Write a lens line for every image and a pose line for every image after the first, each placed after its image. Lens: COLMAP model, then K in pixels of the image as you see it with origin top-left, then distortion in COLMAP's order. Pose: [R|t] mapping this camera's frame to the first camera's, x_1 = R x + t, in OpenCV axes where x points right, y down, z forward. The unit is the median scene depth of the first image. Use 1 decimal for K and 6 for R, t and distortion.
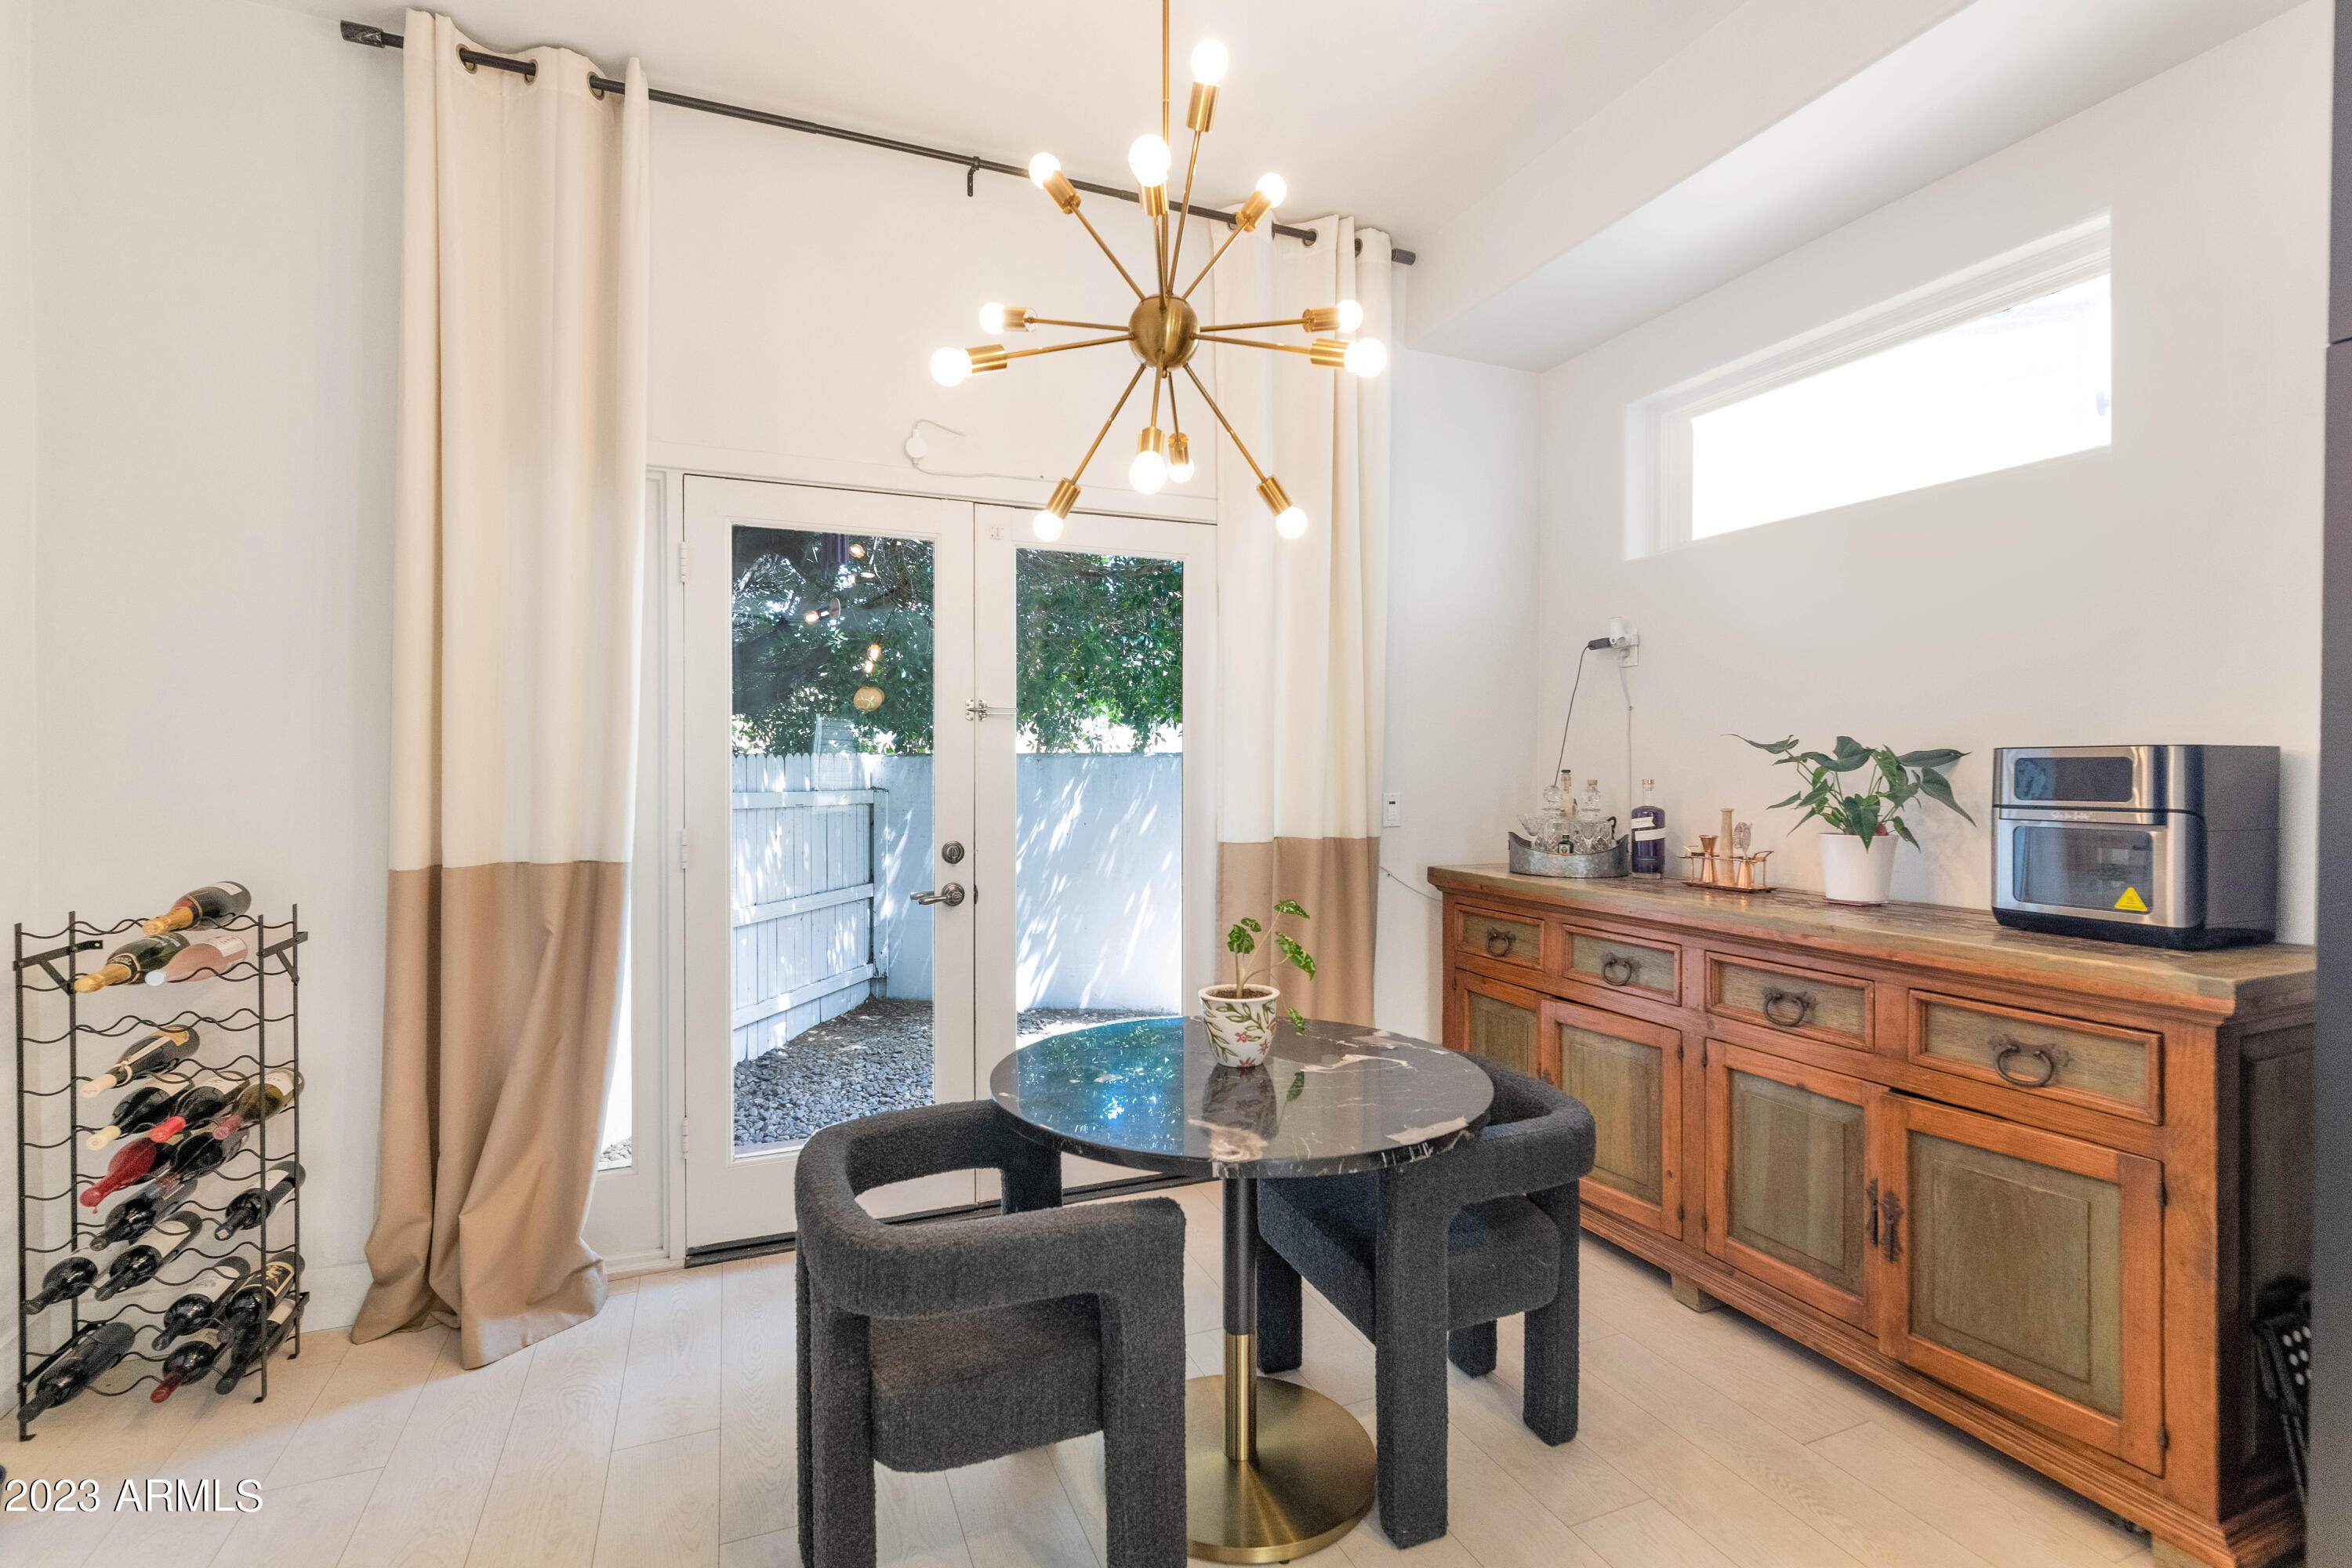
lens RADIAL K [[1087.3, 0, 1173.7], [0, 1087.3, 774.9], [0, 0, 1]] dist [-0.002749, -0.000146]
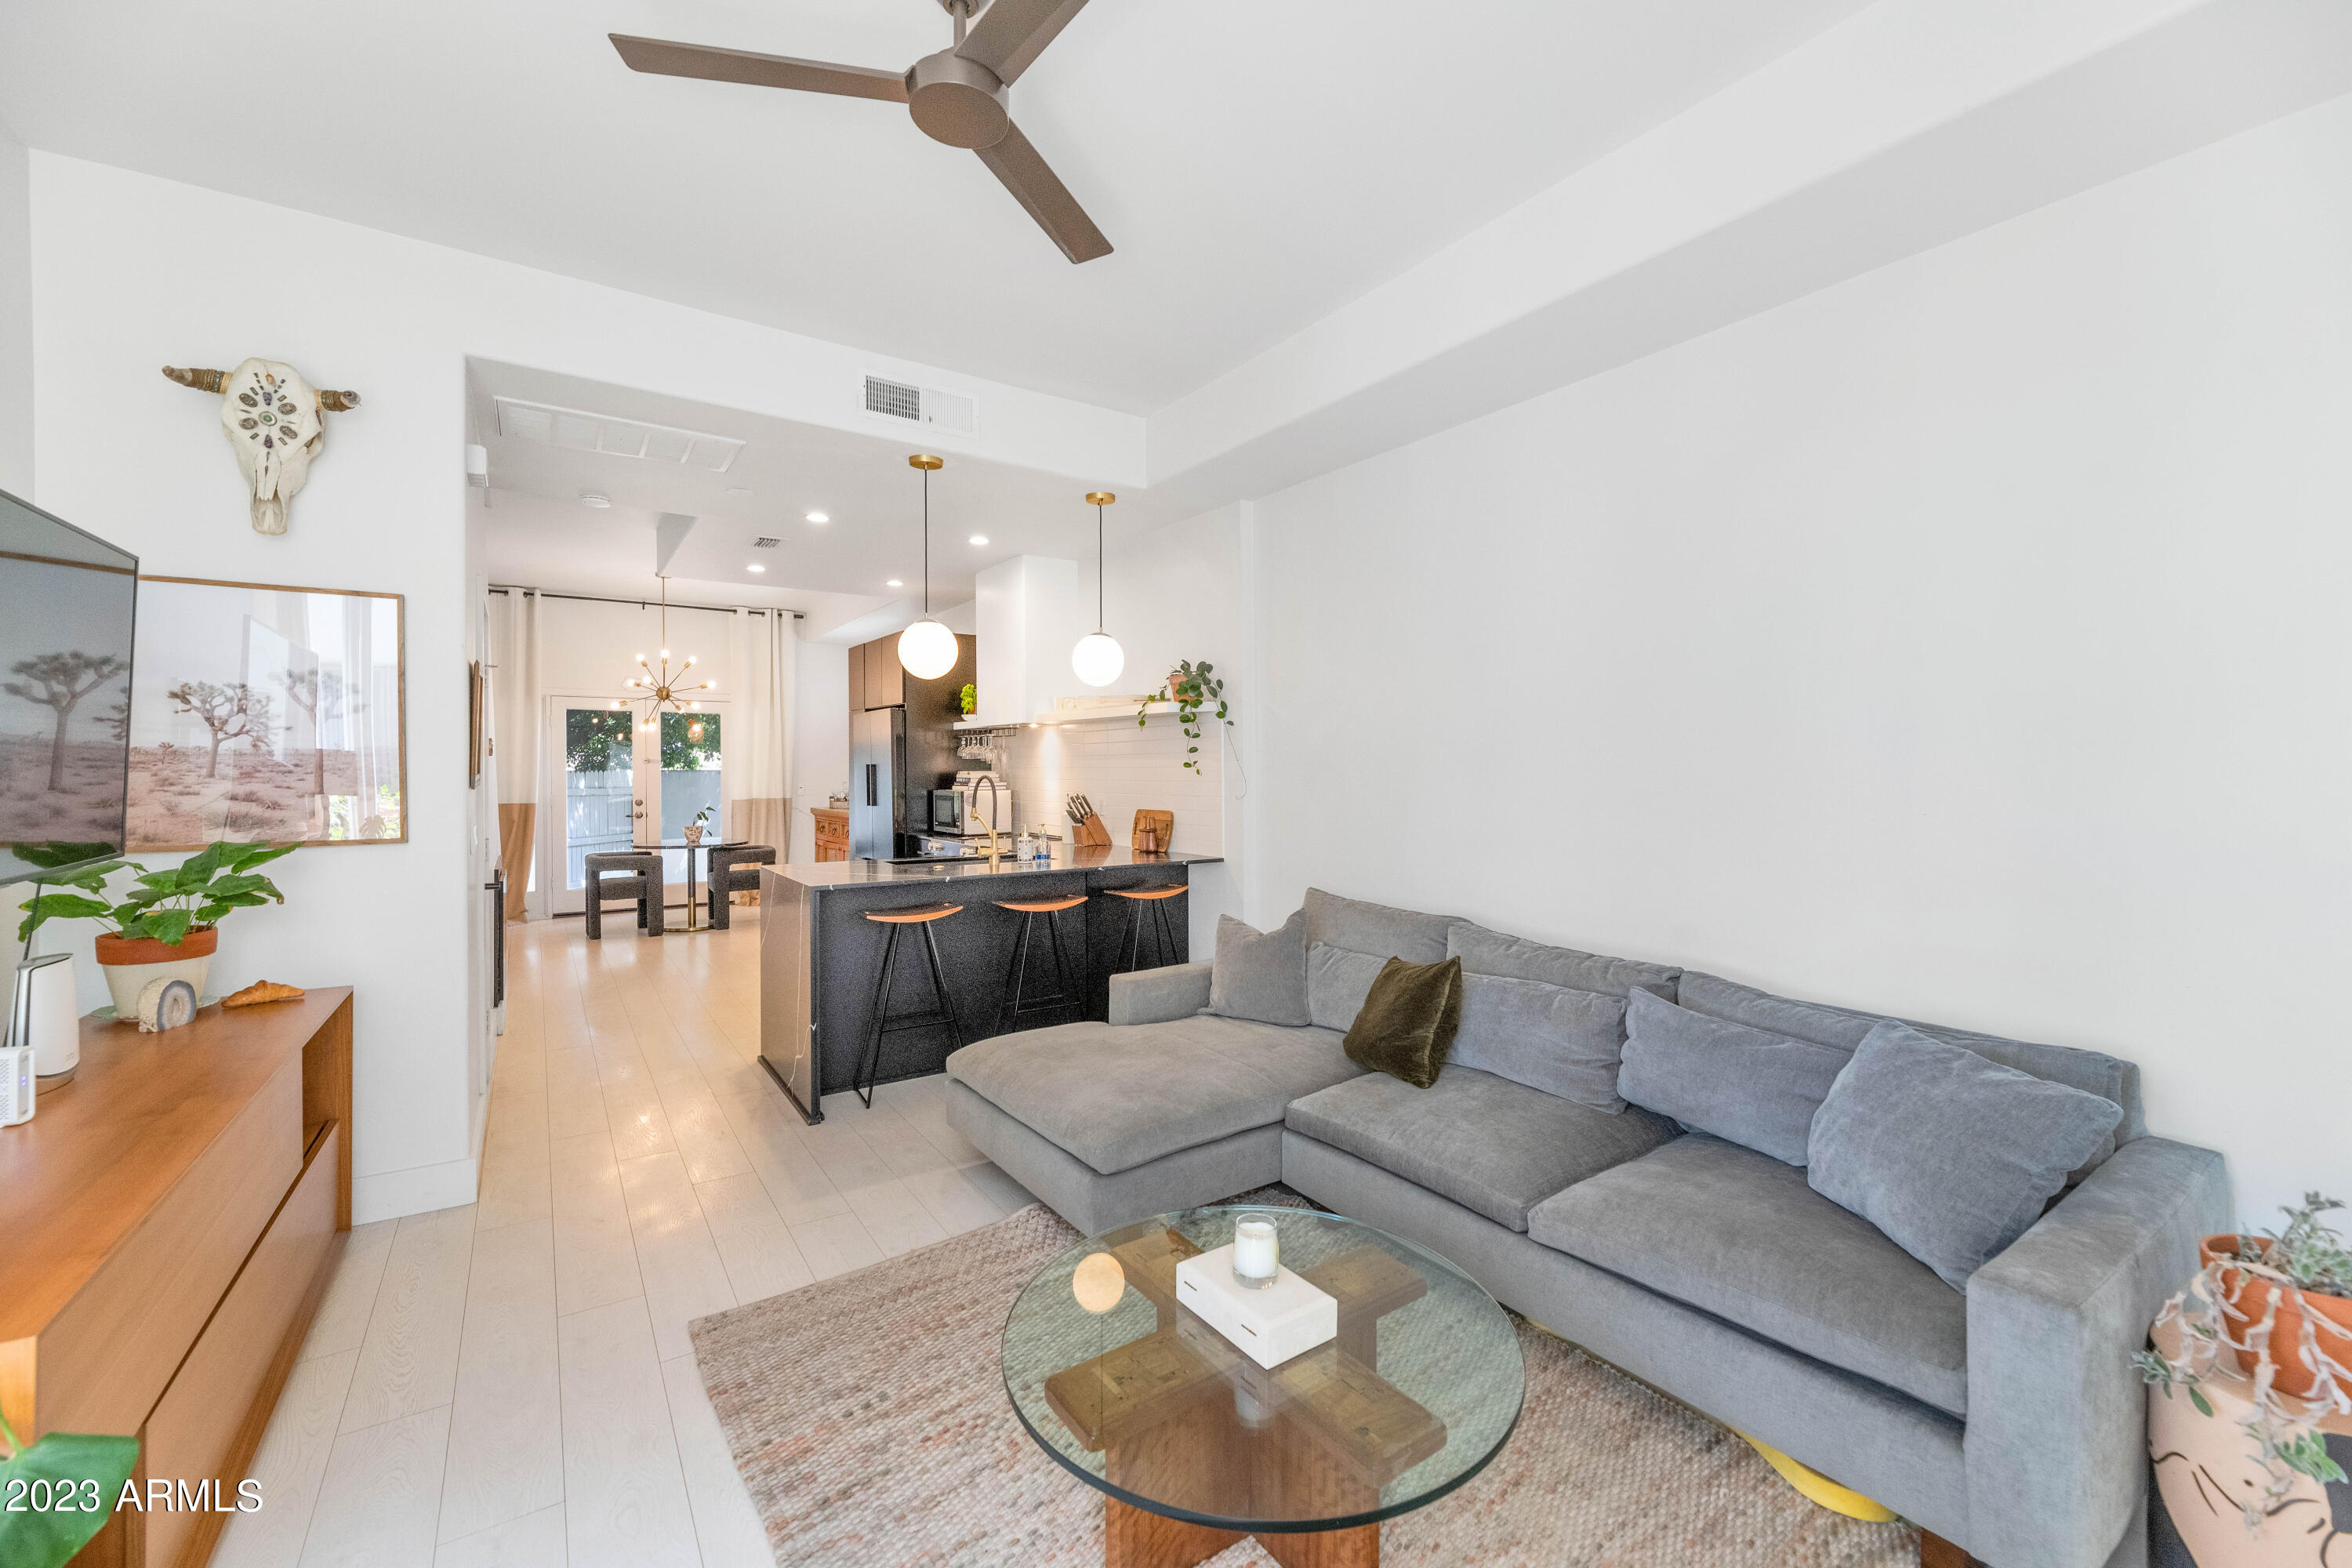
lens RADIAL K [[947.8, 0, 1182.5], [0, 947.8, 777.9], [0, 0, 1]] dist [0.001363, 0.000054]
pose [[0.977664, -0.006325, 0.210078, 0.864636], [0.007904, 0.999946, -0.006679, 0.028203], [-0.210025, 0.008190, 0.977662, -2.331445]]
